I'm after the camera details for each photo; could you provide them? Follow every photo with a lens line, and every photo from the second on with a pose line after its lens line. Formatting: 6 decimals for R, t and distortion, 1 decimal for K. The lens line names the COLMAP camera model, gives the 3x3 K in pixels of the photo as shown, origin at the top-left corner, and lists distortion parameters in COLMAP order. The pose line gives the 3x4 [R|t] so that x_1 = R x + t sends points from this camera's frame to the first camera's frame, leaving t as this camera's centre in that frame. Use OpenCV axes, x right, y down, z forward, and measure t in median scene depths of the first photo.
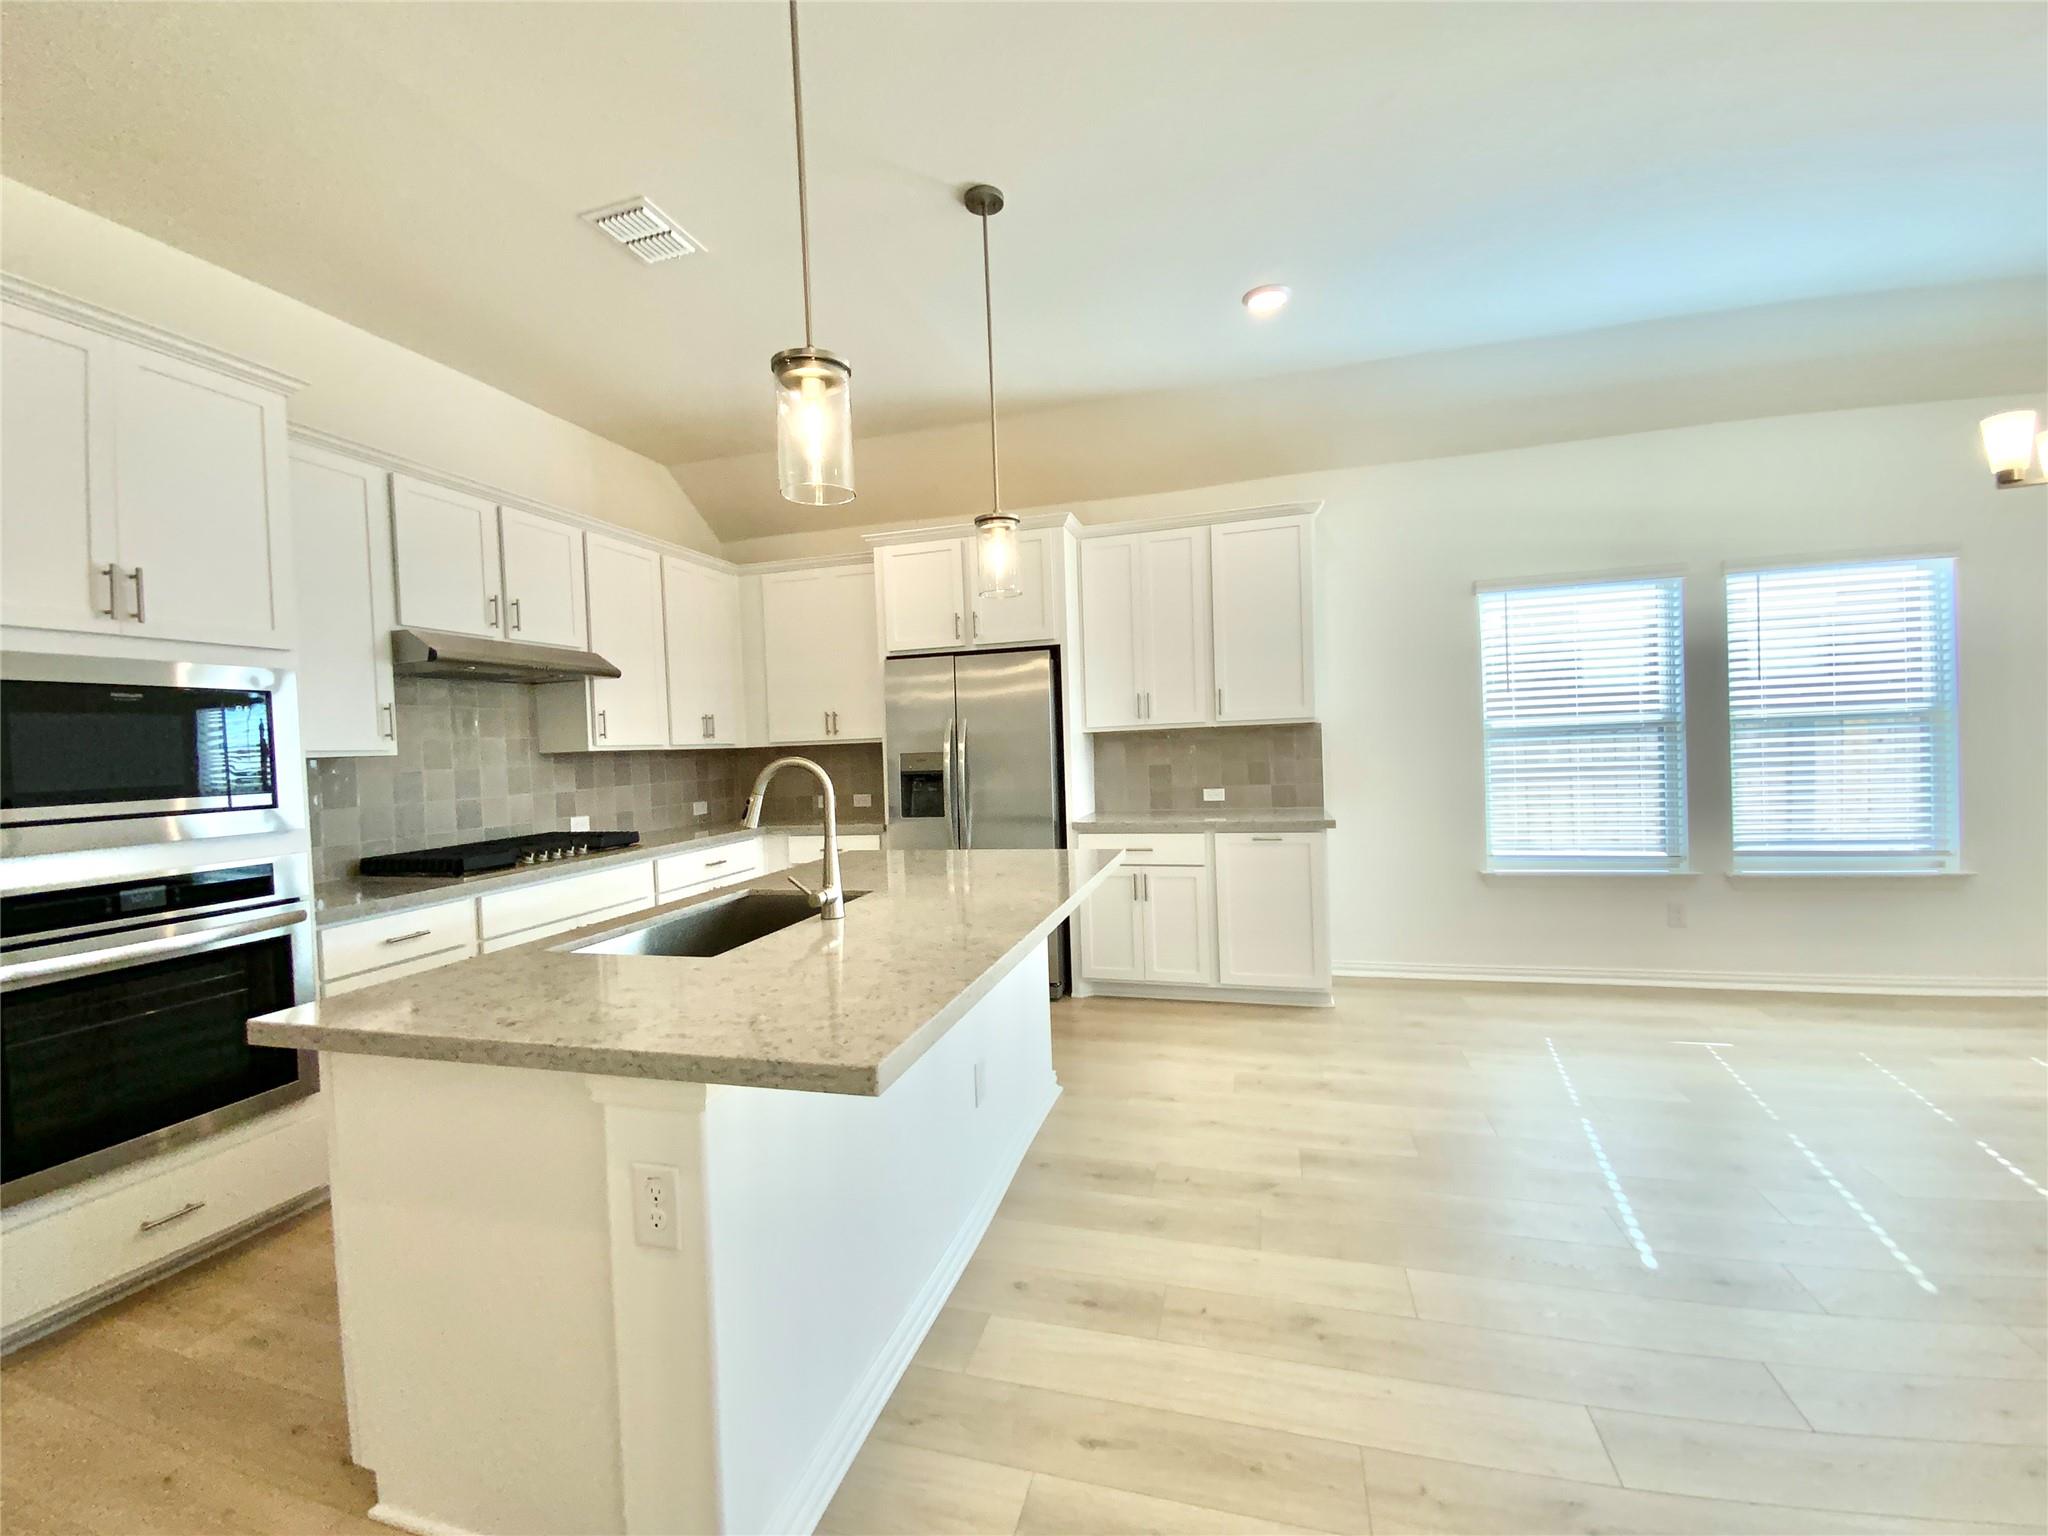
lens RADIAL K [[828.9, 0, 1028.2], [0, 828.9, 764.4], [0, 0, 1]] dist [0.010661, -0.009265]
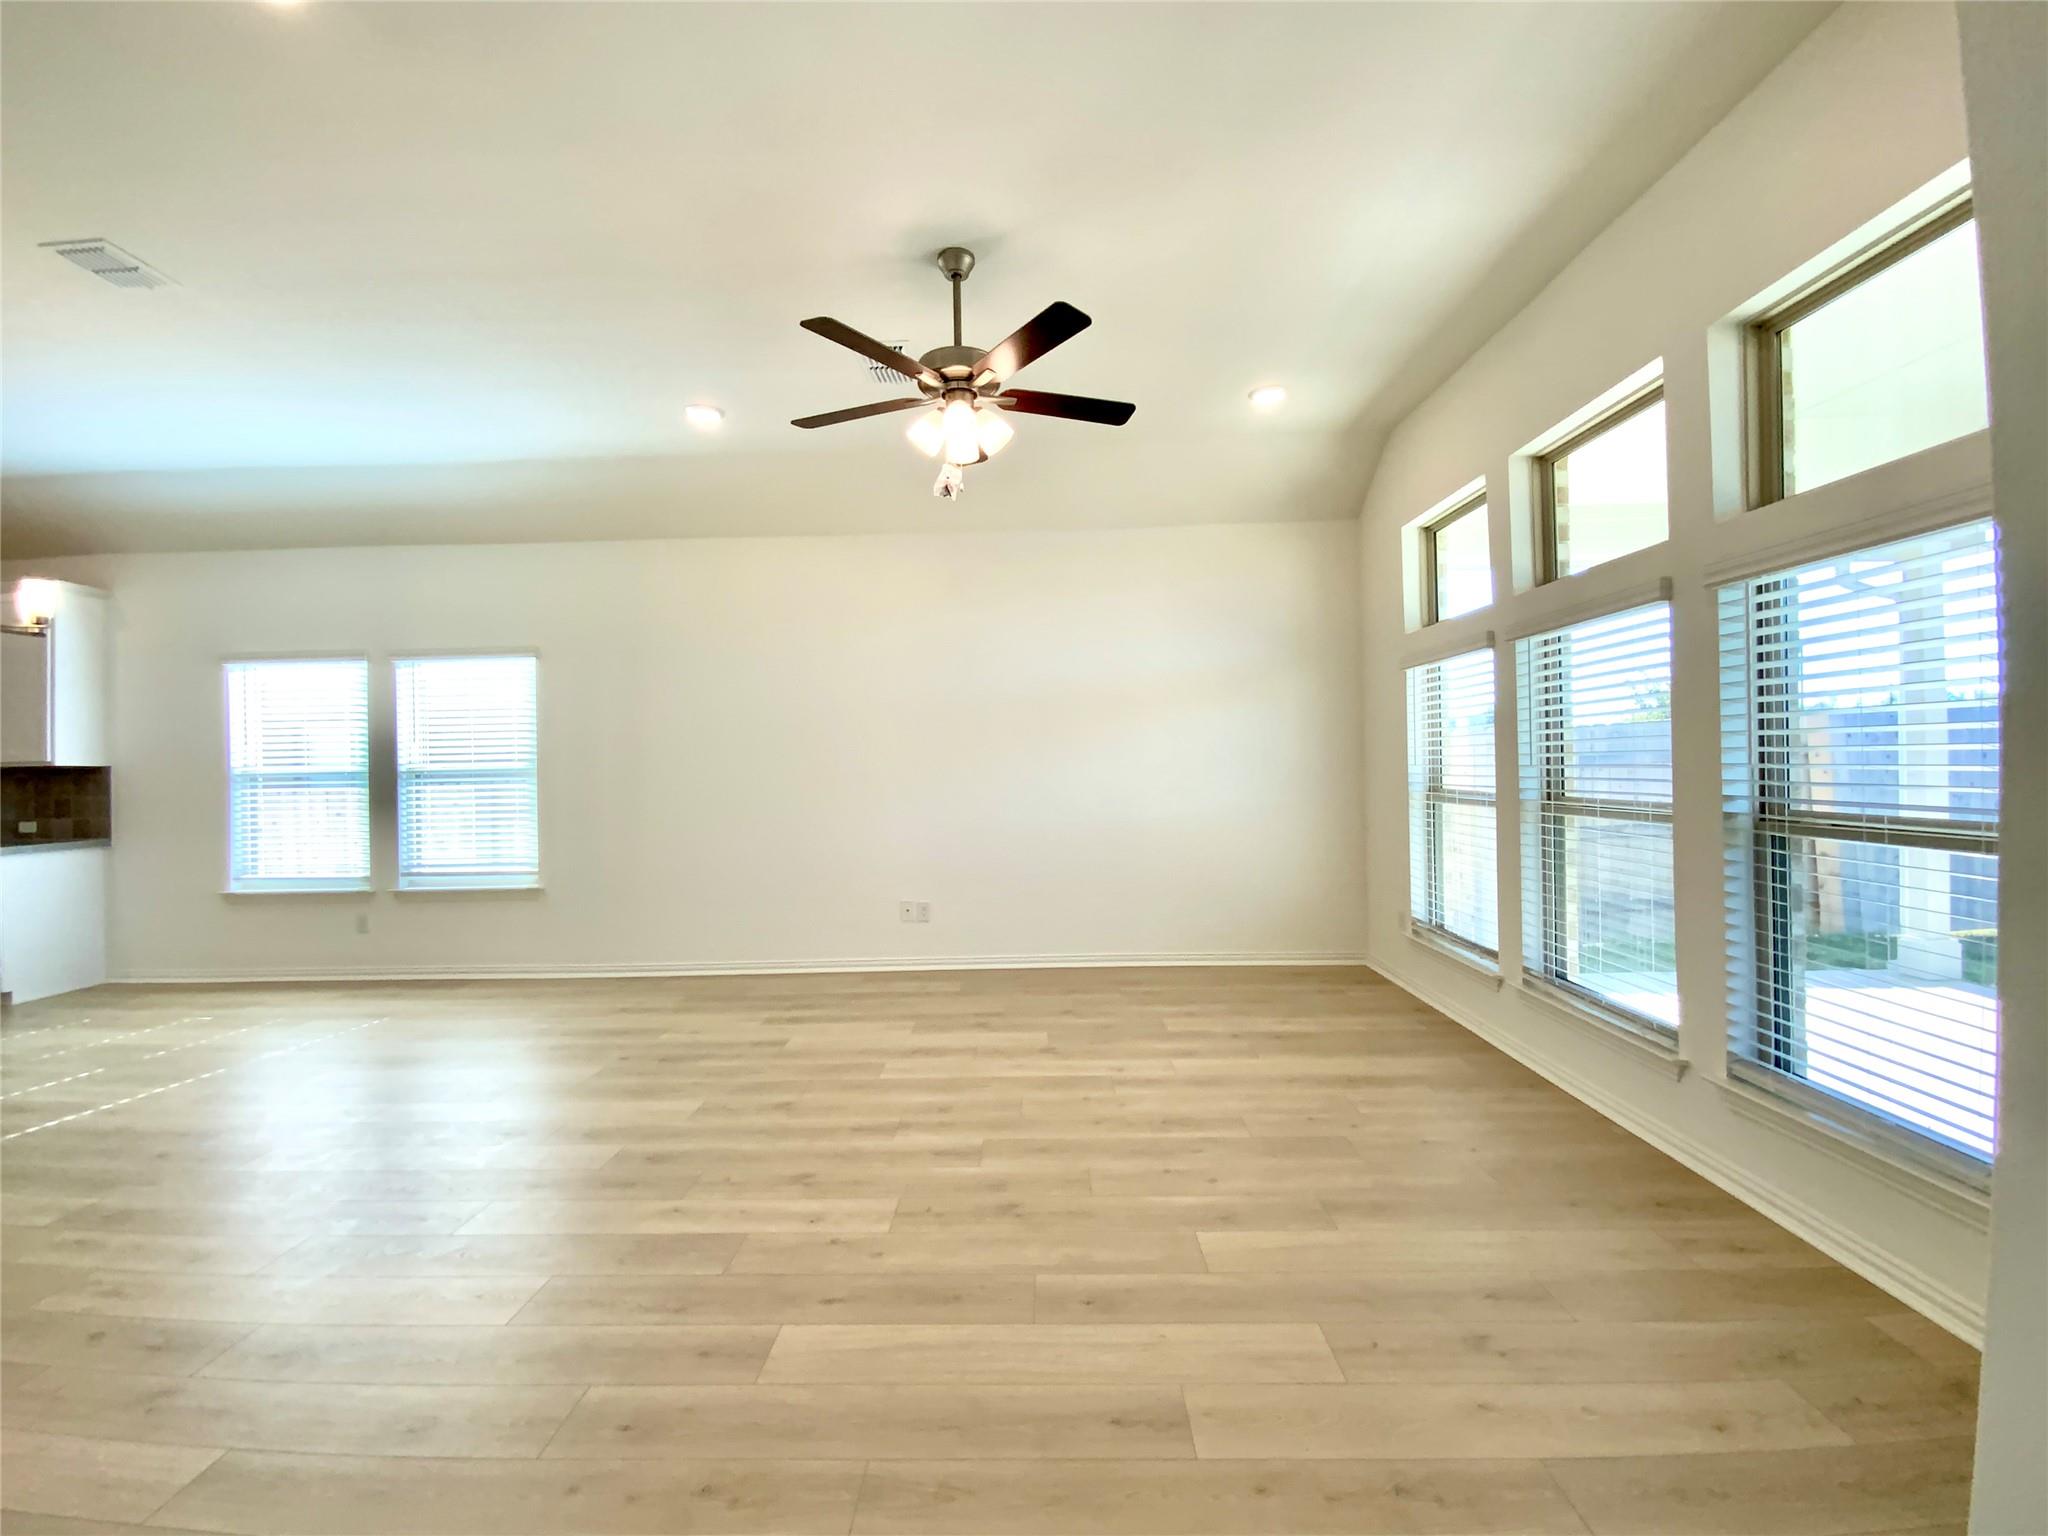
lens RADIAL K [[828.9, 0, 1045.8], [0, 828.9, 773.5], [0, 0, 1]] dist [0.010661, -0.009265]
pose [[0.966924, 0.017804, 0.254443, 1.565641], [-0.012553, 0.999674, -0.022246, -0.035865], [-0.254756, 0.018316, 0.966832, -0.549142]]
